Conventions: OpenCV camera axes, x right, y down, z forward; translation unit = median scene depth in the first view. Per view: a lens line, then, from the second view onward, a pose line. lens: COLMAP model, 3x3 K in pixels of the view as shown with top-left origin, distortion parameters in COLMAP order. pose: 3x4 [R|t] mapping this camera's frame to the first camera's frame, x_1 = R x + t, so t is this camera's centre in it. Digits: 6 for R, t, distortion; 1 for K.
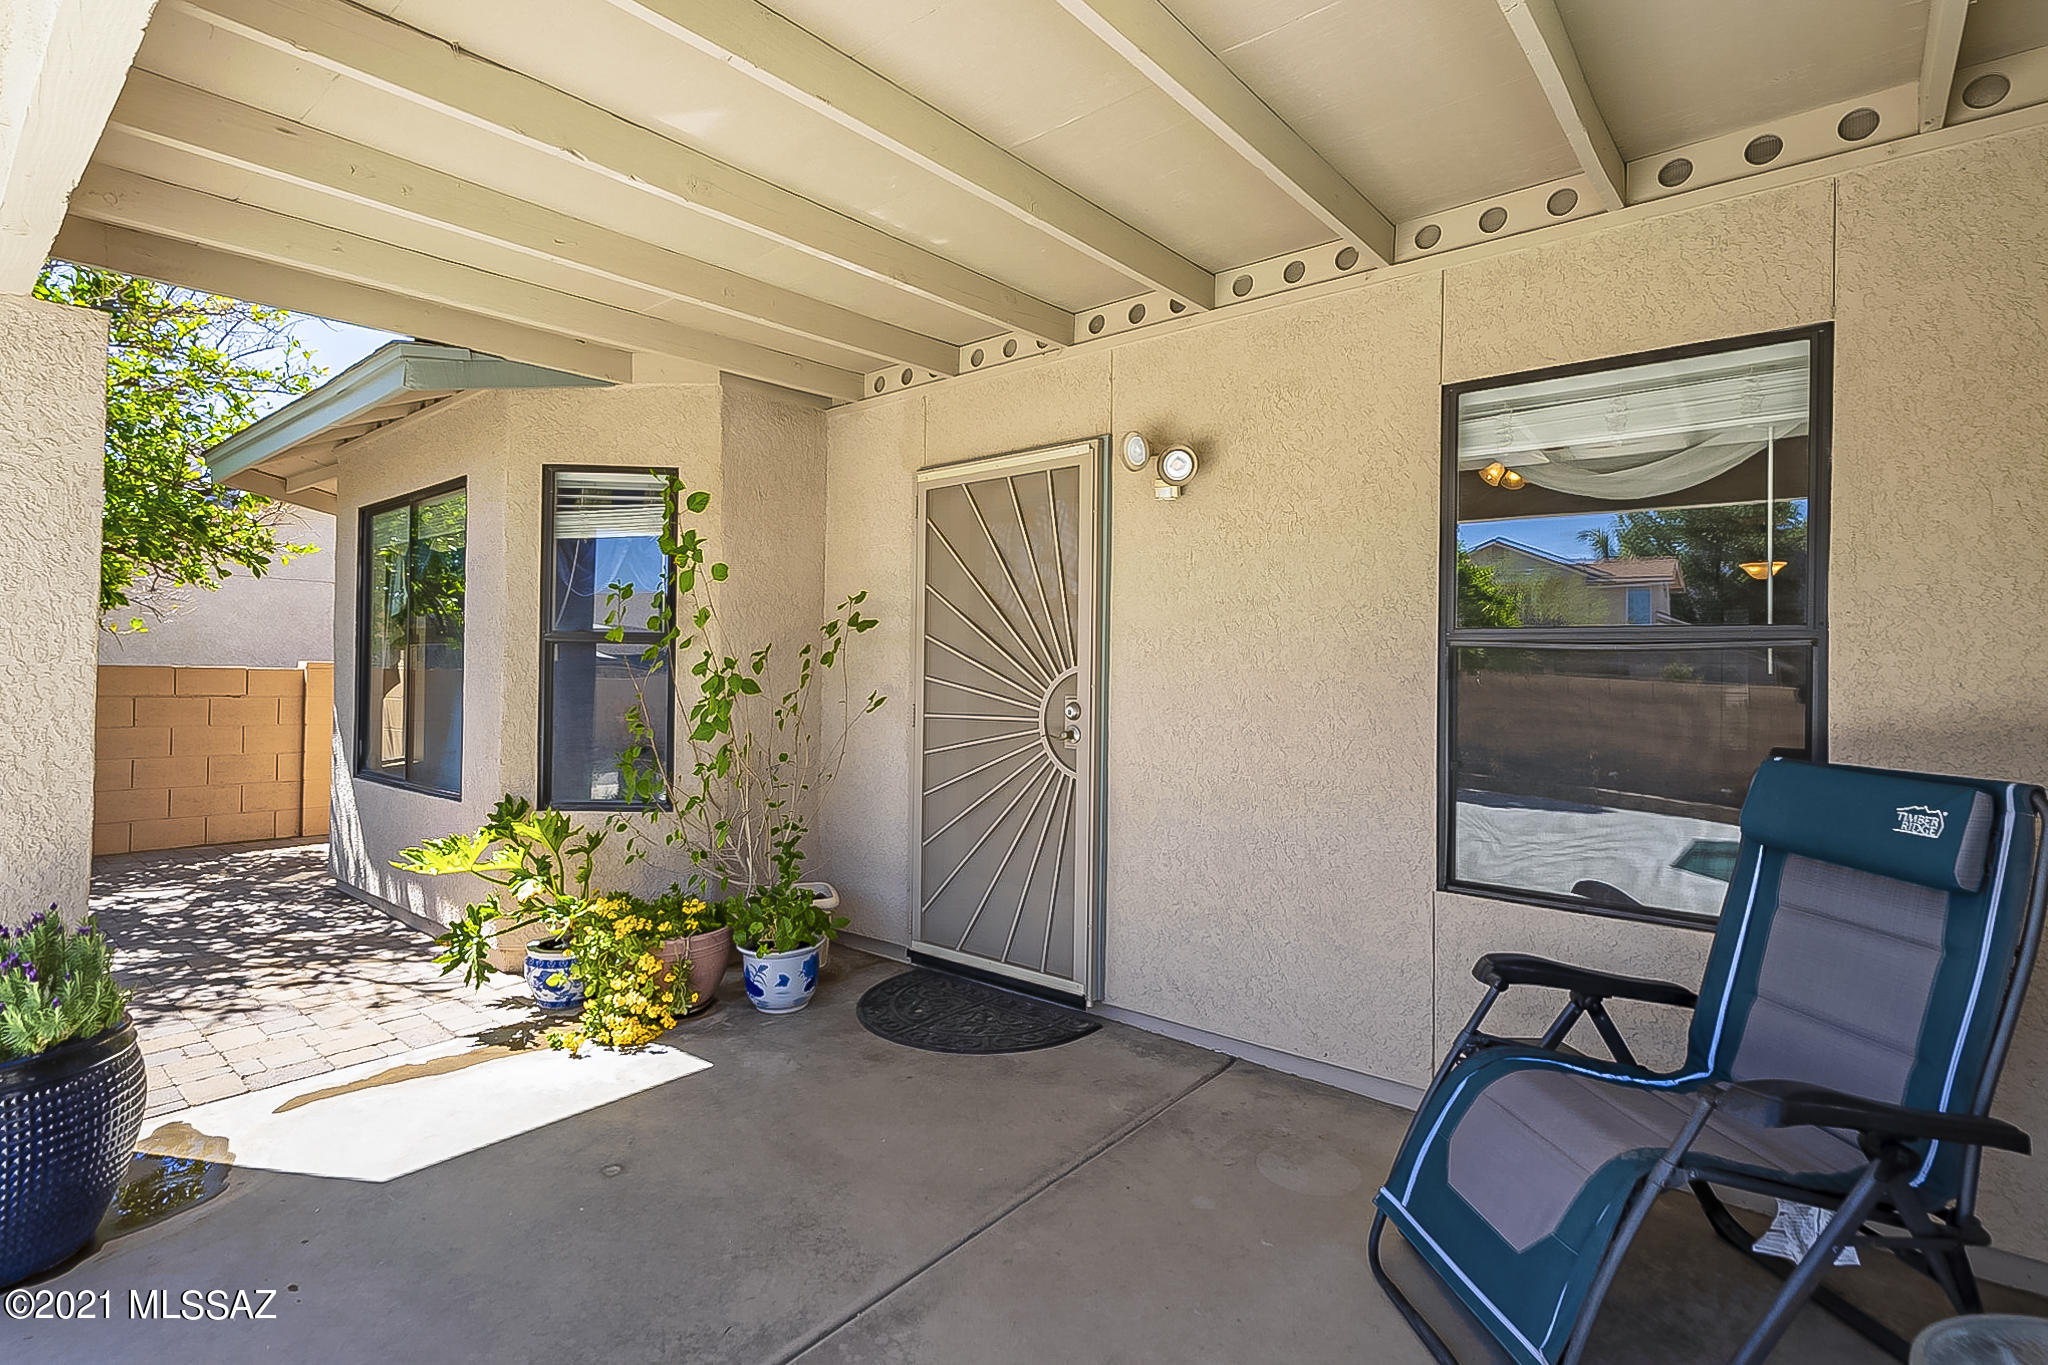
lens RADIAL K [[945.0, 0, 1035.3], [0, 945.0, 663.3], [0, 0, 1]] dist [0.005310, -0.002351]
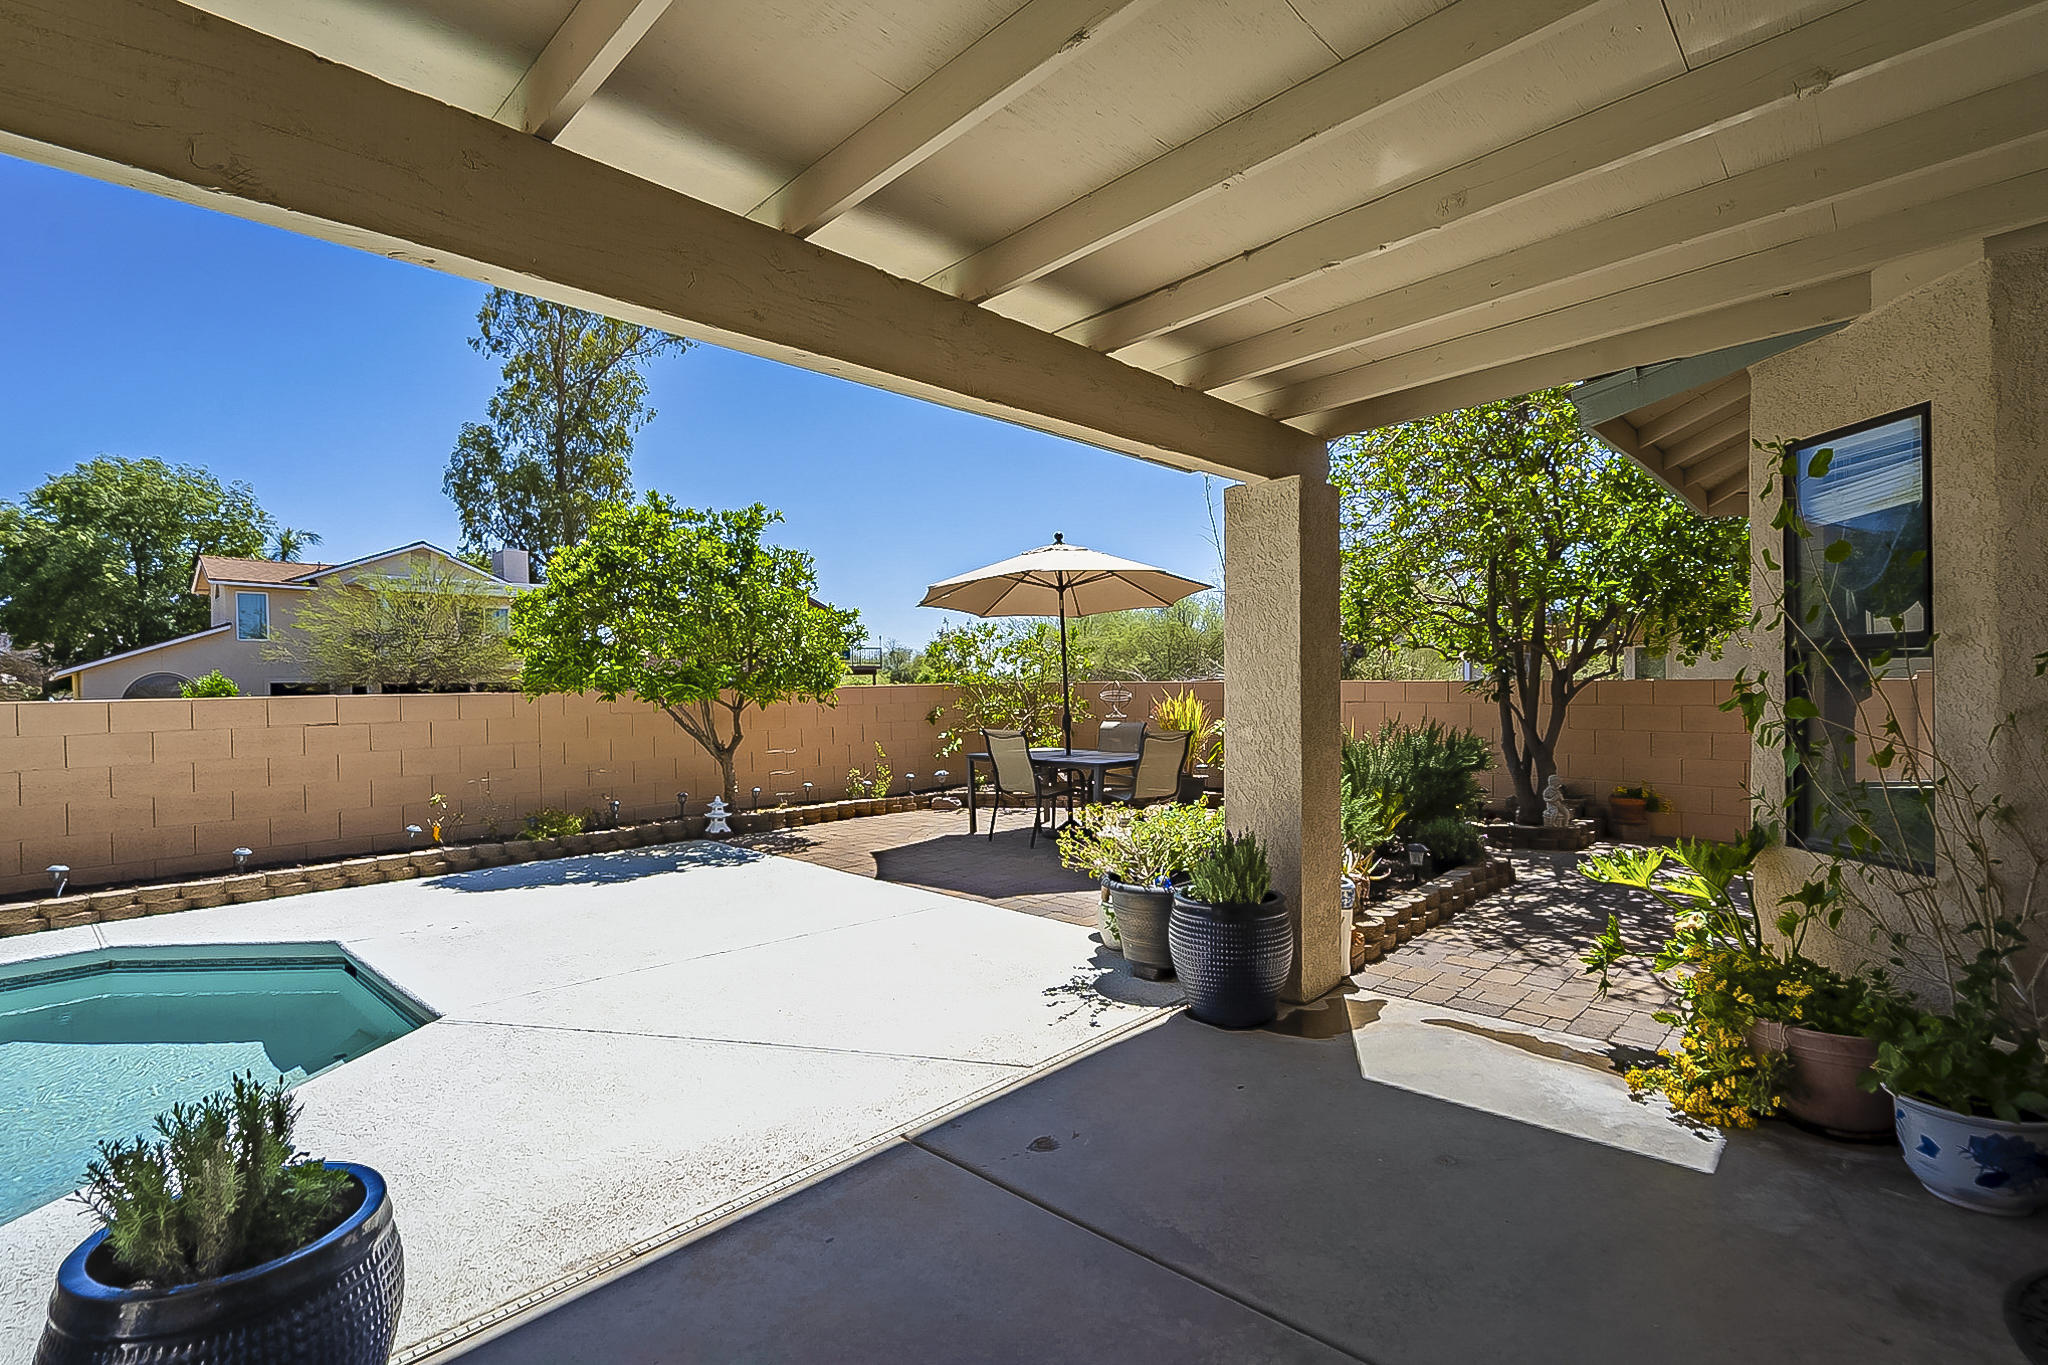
lens RADIAL K [[945.0, 0, 1029.5], [0, 945.0, 676.2], [0, 0, 1]] dist [0.005310, -0.002351]
pose [[-0.058040, -0.021505, -0.998083, 0.477611], [0.026338, 0.999387, -0.023064, 0.001799], [0.997967, -0.027627, -0.057438, 0.441989]]
